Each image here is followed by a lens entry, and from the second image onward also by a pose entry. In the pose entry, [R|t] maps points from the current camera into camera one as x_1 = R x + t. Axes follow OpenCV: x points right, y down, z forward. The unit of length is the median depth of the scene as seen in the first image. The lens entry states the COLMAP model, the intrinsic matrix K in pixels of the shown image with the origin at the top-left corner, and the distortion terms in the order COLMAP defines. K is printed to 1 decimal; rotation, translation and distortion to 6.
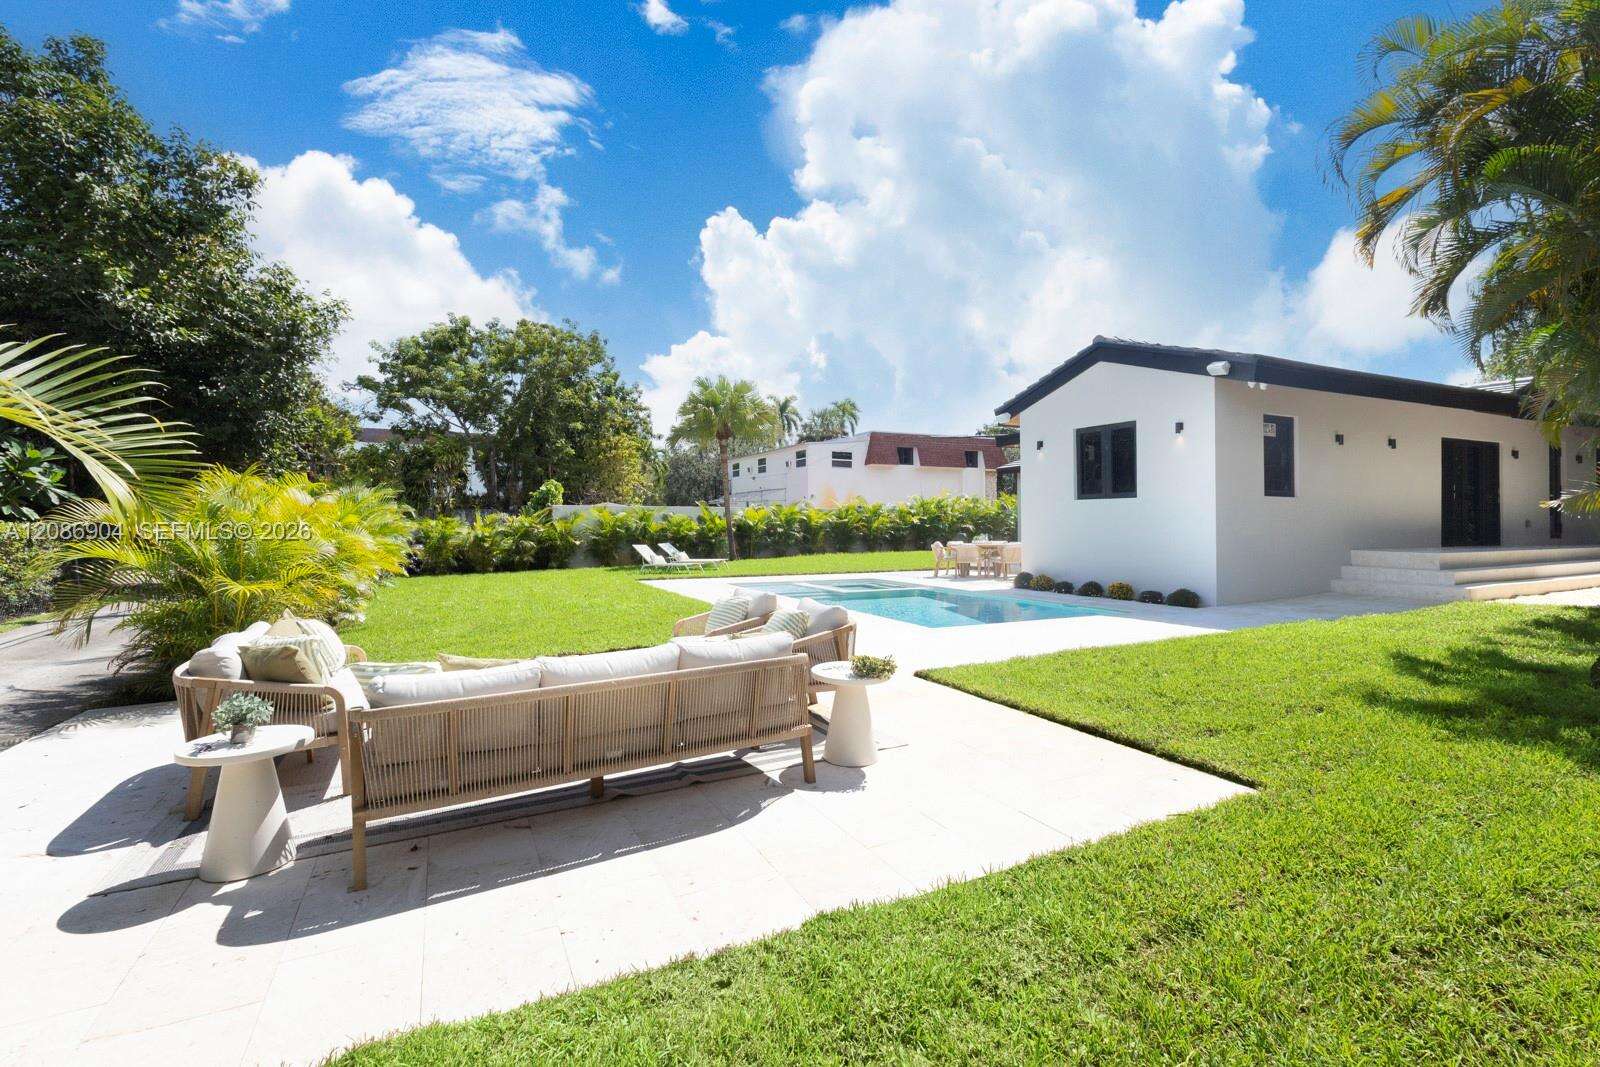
lens RADIAL K [[748.9, 0, 789.7], [0, 748.9, 518.9], [0, 0, 1]] dist [0.003746, 0.000280]
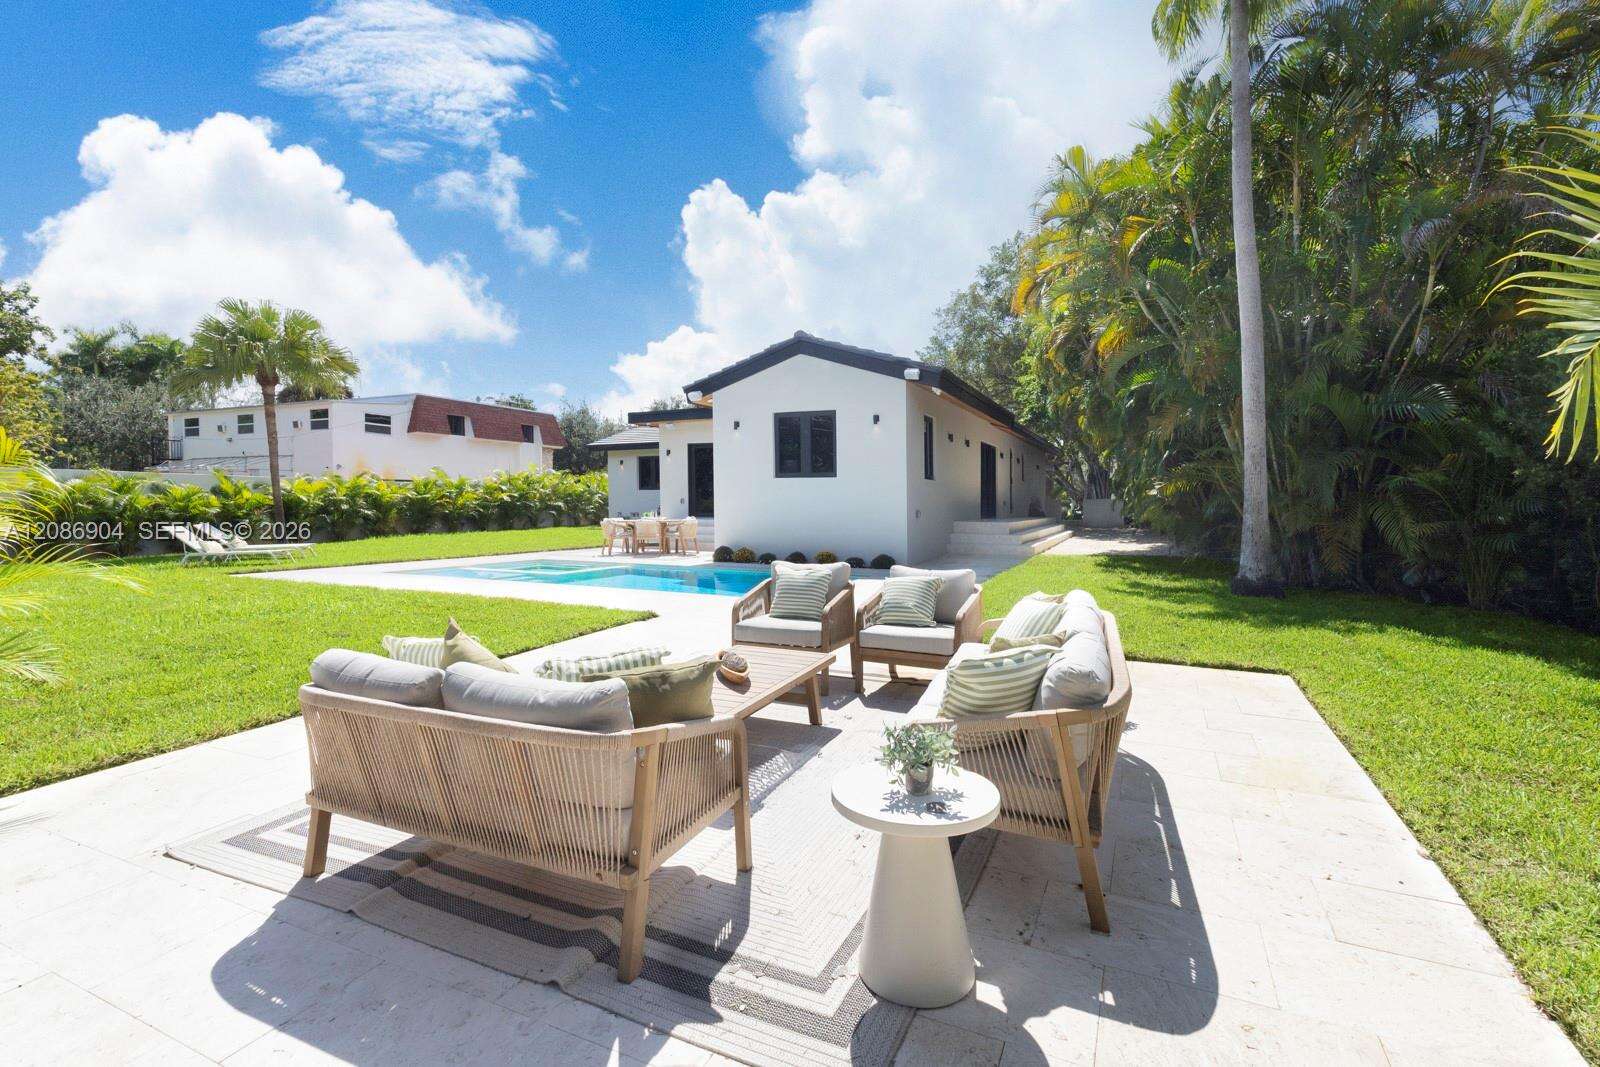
lens RADIAL K [[748.9, 0, 810.3], [0, 748.9, 522.5], [0, 0, 1]] dist [0.003746, 0.000280]
pose [[0.770846, -0.010359, 0.636937, -0.139539], [-0.009678, 0.999562, 0.027968, 0.004226], [-0.636948, -0.027724, 0.770408, 0.062922]]
